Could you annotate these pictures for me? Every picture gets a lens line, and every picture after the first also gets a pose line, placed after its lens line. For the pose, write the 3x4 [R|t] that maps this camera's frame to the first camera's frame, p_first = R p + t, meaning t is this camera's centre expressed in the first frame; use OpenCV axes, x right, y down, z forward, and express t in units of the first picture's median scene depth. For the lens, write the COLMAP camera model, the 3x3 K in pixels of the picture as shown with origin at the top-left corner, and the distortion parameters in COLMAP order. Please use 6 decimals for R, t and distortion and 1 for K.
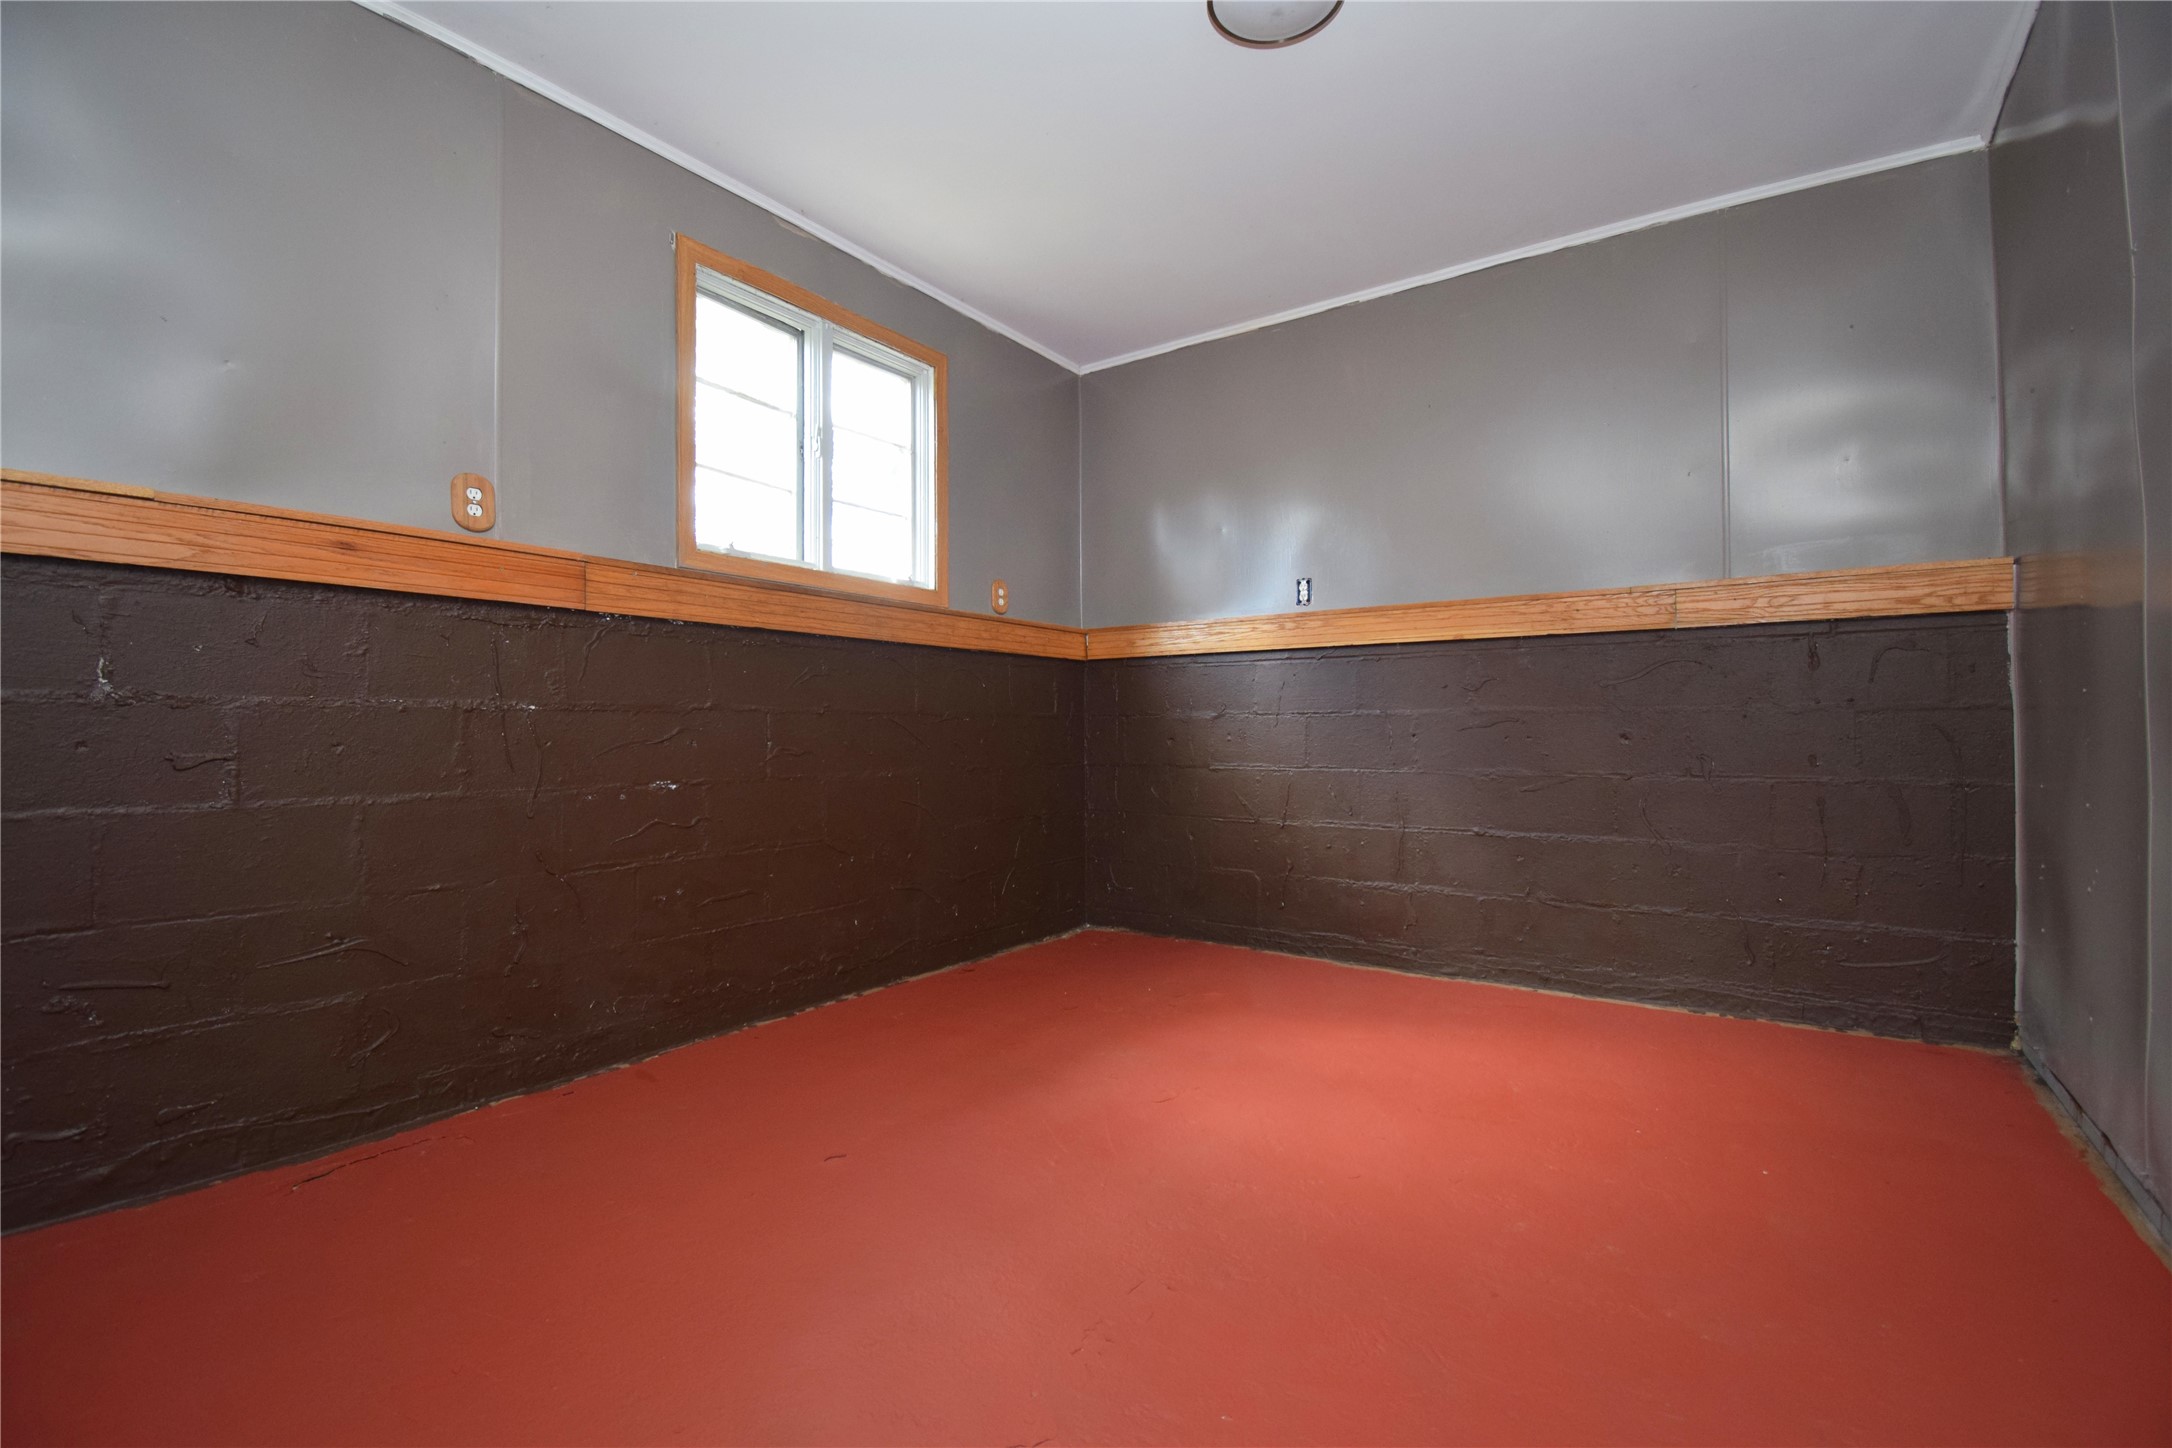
lens RADIAL K [[954.7, 0, 1093.1], [0, 954.7, 726.2], [0, 0, 1]] dist [0.016377, -0.022387]
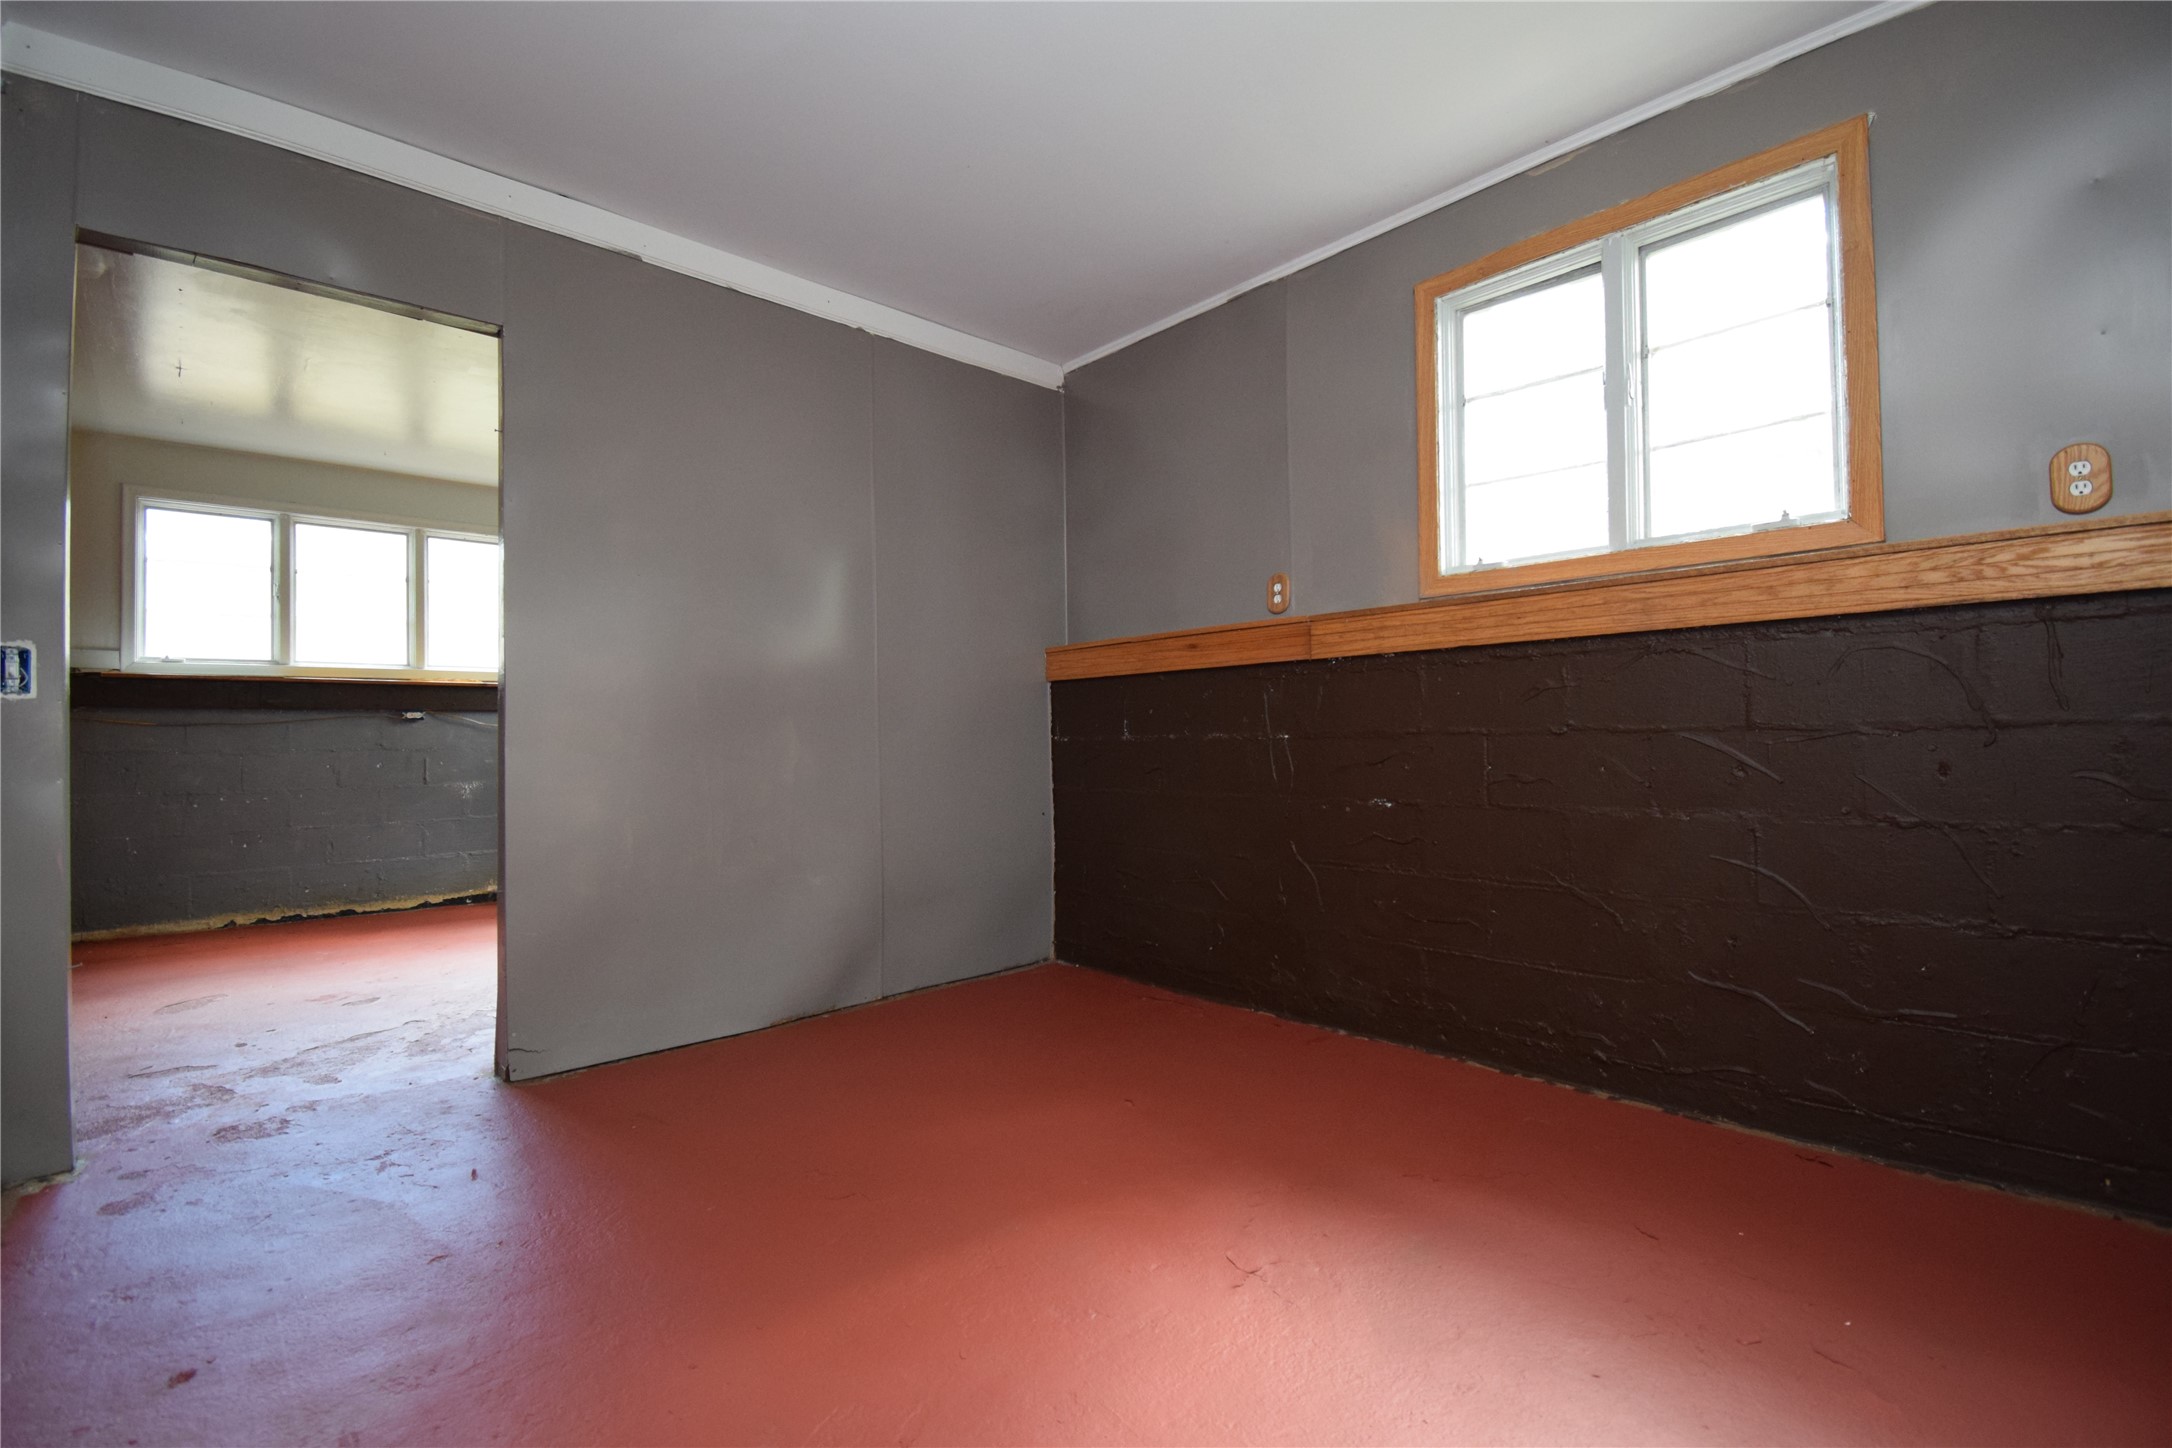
lens RADIAL K [[954.7, 0, 1092.3], [0, 954.7, 736.7], [0, 0, 1]] dist [0.016377, -0.022387]
pose [[-0.211157, 0.000398, -0.977452, 0.708060], [0.018482, 0.999823, -0.003586, -0.017590], [0.977277, -0.018823, -0.211127, 0.901648]]
